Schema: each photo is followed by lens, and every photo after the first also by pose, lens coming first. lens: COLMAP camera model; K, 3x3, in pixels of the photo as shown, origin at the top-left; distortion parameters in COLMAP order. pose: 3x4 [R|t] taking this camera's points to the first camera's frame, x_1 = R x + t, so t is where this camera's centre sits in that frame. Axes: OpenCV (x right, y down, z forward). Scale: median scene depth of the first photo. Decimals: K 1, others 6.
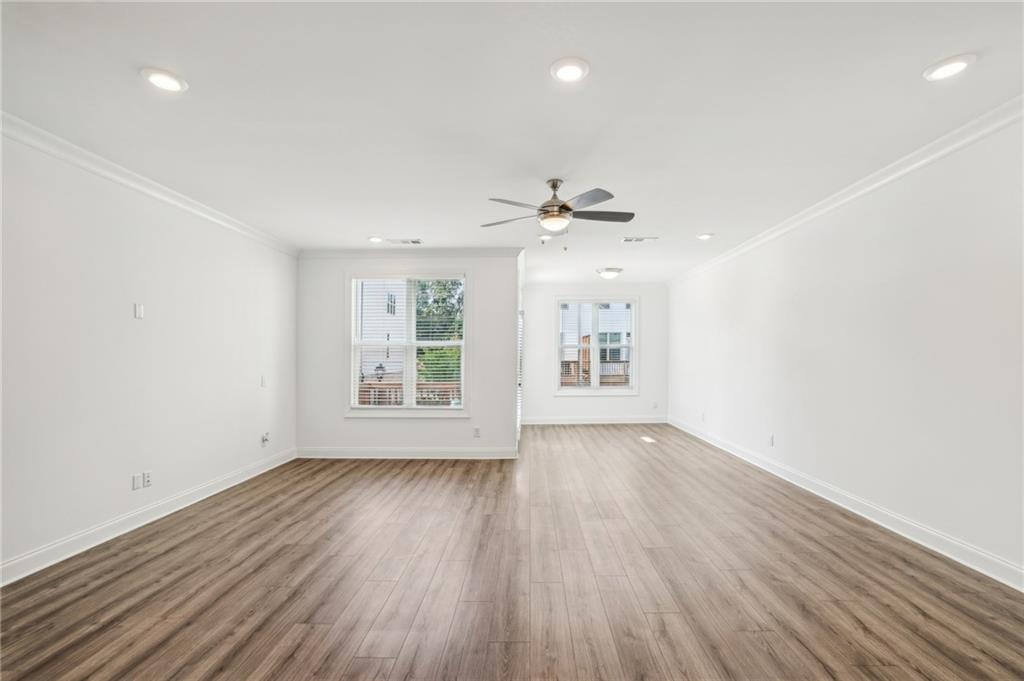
lens RADIAL K [[453.8, 0, 511.1], [0, 453.8, 355.4], [0, 0, 1]] dist [-0.030927, 0.008511]
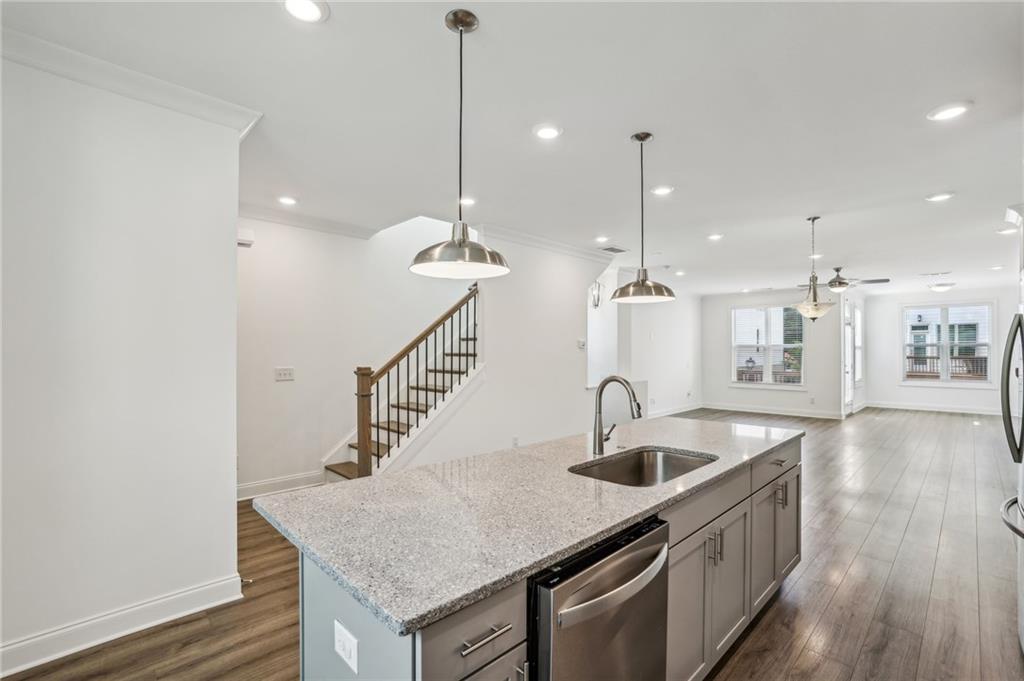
lens RADIAL K [[453.8, 0, 519.2], [0, 453.8, 344.2], [0, 0, 1]] dist [-0.030927, 0.008511]
pose [[0.722995, -0.013191, -0.690728, 0.315488], [0.004234, 0.999884, -0.014664, -0.015076], [0.690841, 0.007677, 0.722966, -1.016099]]
